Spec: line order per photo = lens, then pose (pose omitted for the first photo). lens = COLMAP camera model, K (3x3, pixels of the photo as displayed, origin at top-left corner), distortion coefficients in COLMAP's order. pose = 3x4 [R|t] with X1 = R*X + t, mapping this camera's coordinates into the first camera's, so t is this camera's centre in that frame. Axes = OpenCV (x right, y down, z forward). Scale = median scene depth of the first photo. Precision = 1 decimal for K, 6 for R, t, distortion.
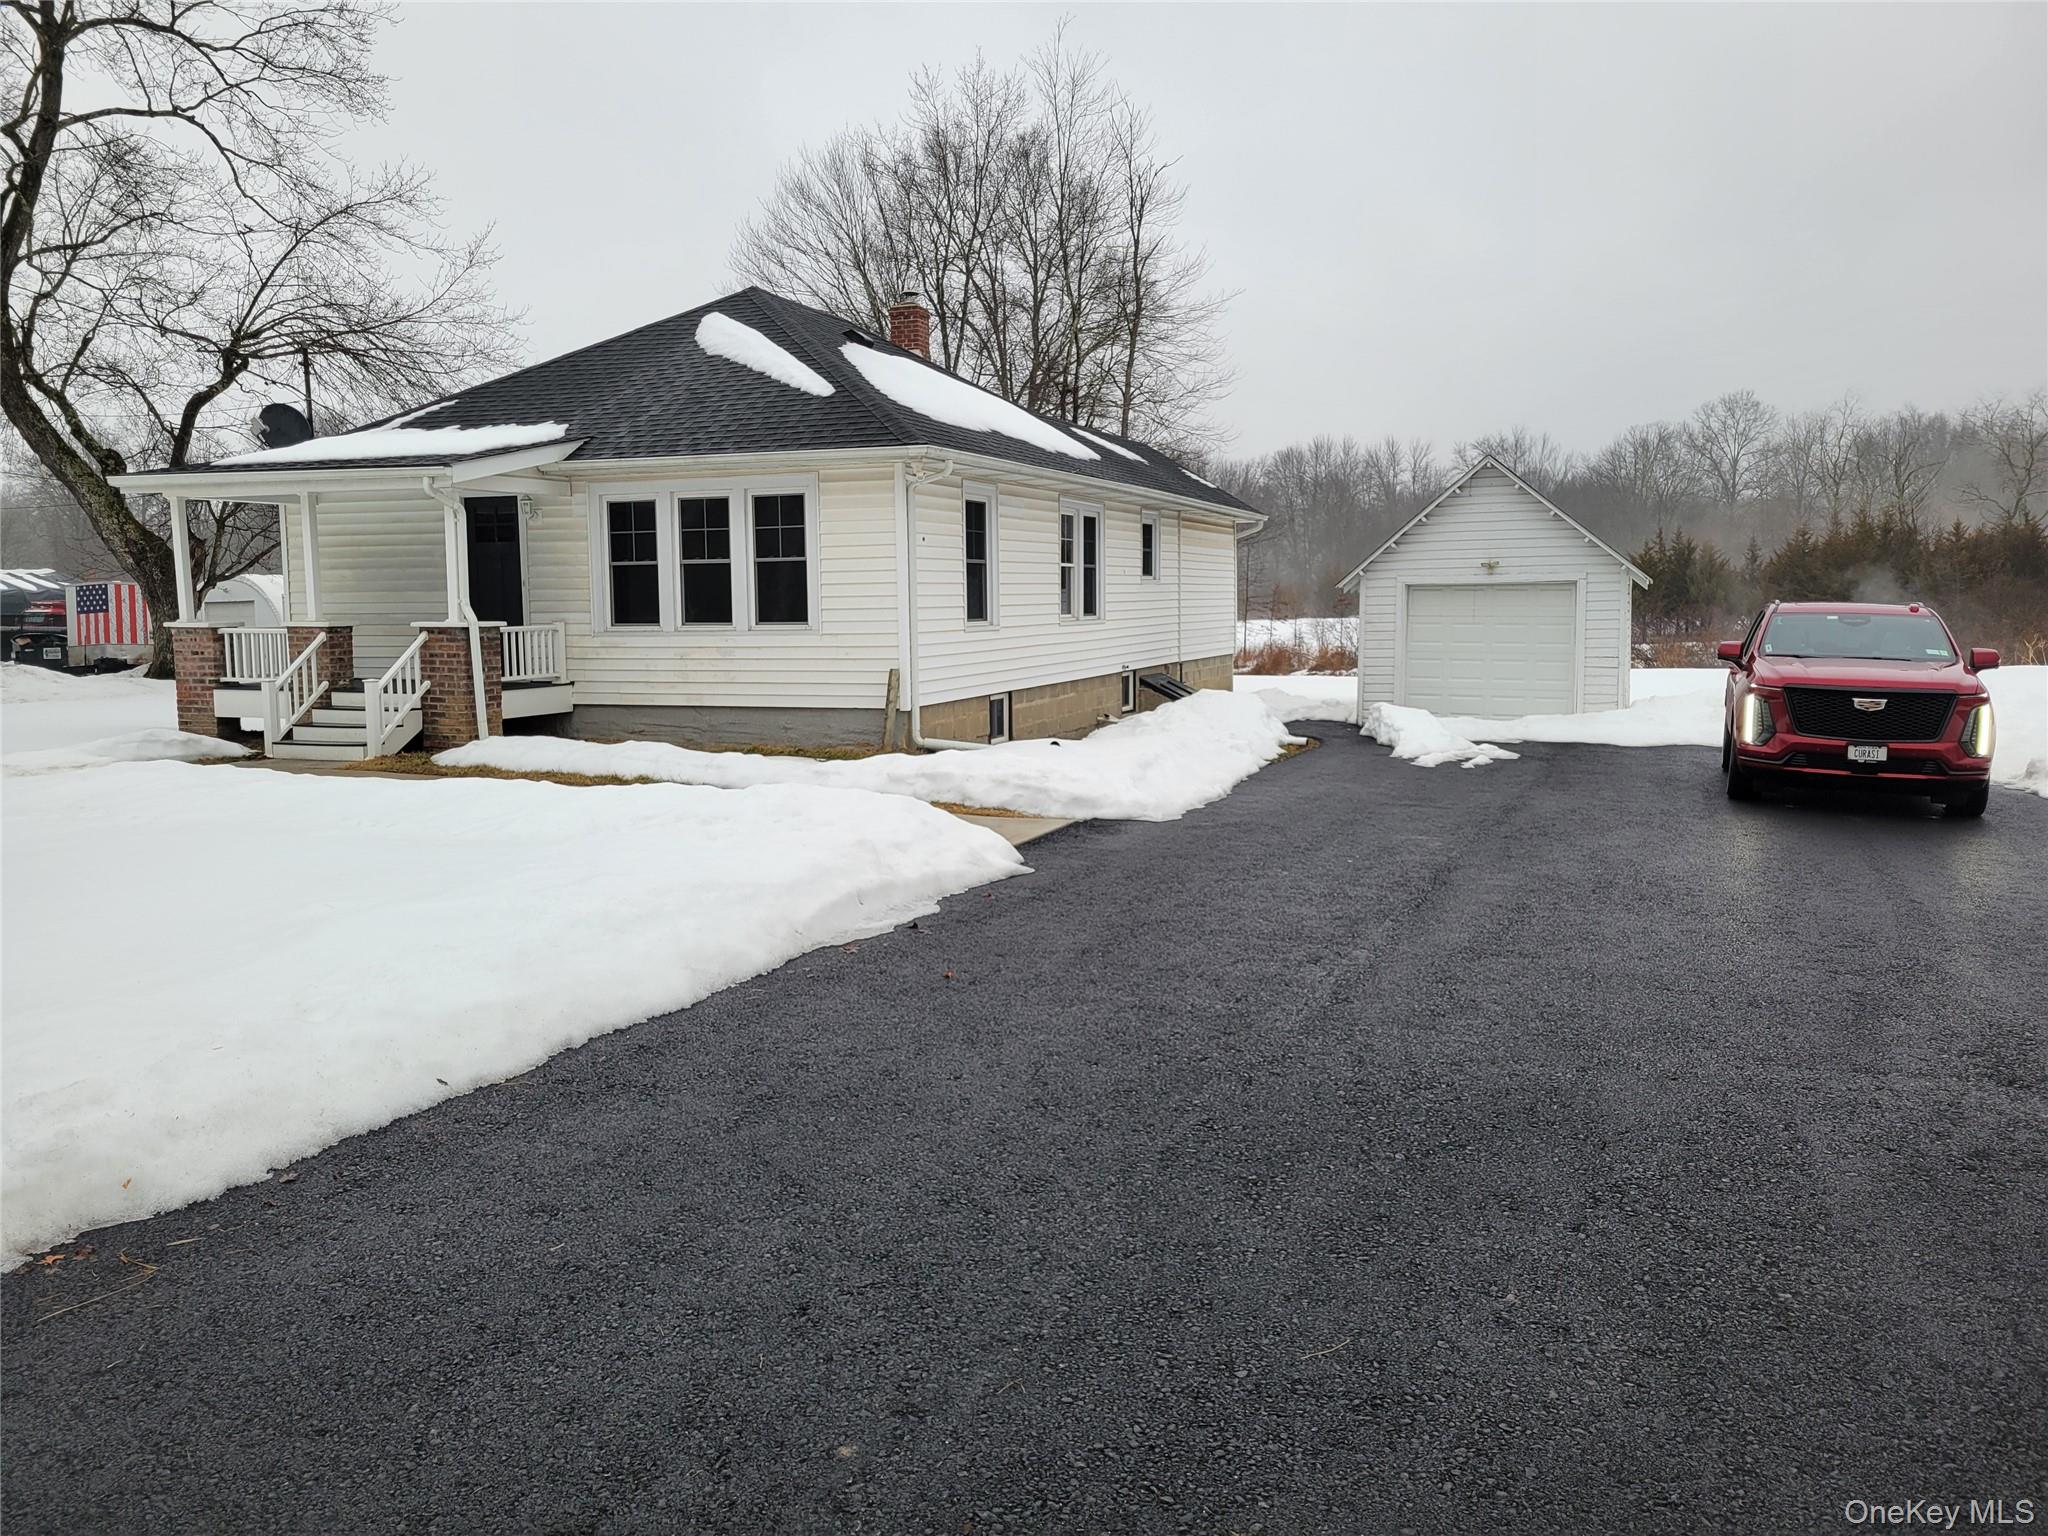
lens RADIAL K [[1560.6, 0, 1023.6], [0, 1560.6, 731.0], [0, 0, 1]] dist [0.039520, -0.000208]
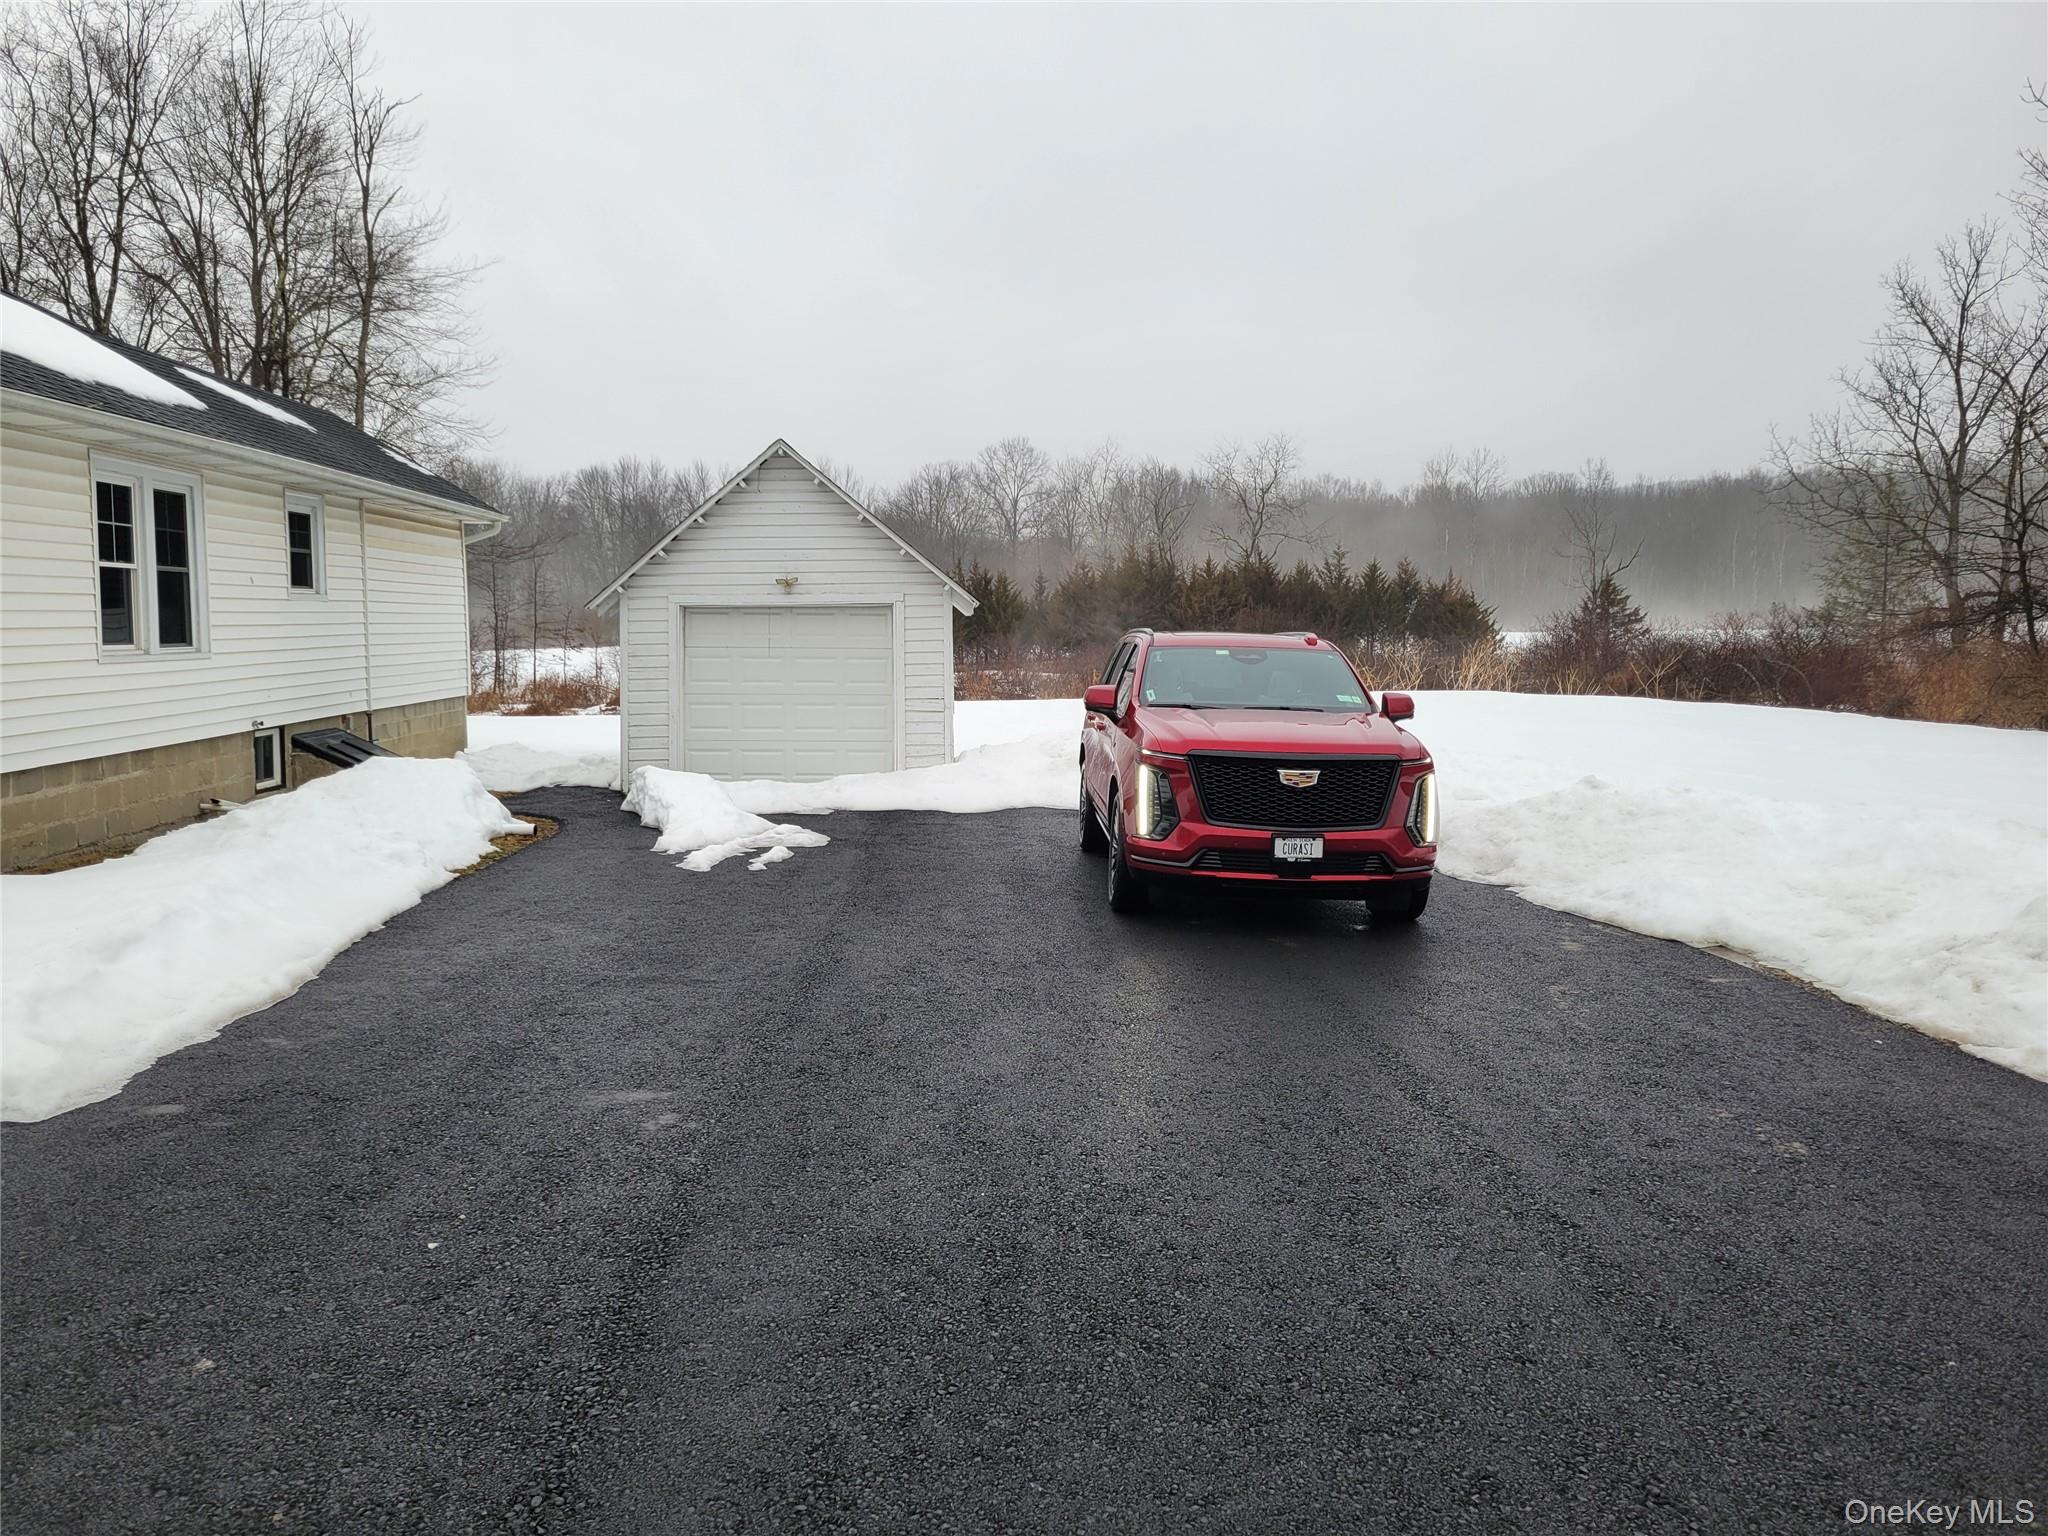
lens RADIAL K [[1560.6, 0, 1023.6], [0, 1560.6, 731.0], [0, 0, 1]] dist [0.039520, -0.000208]
pose [[0.909719, -0.023302, 0.414570, 0.080283], [0.030454, 0.999479, -0.010648, -0.019857], [-0.414106, 0.022312, 0.909955, 0.244080]]
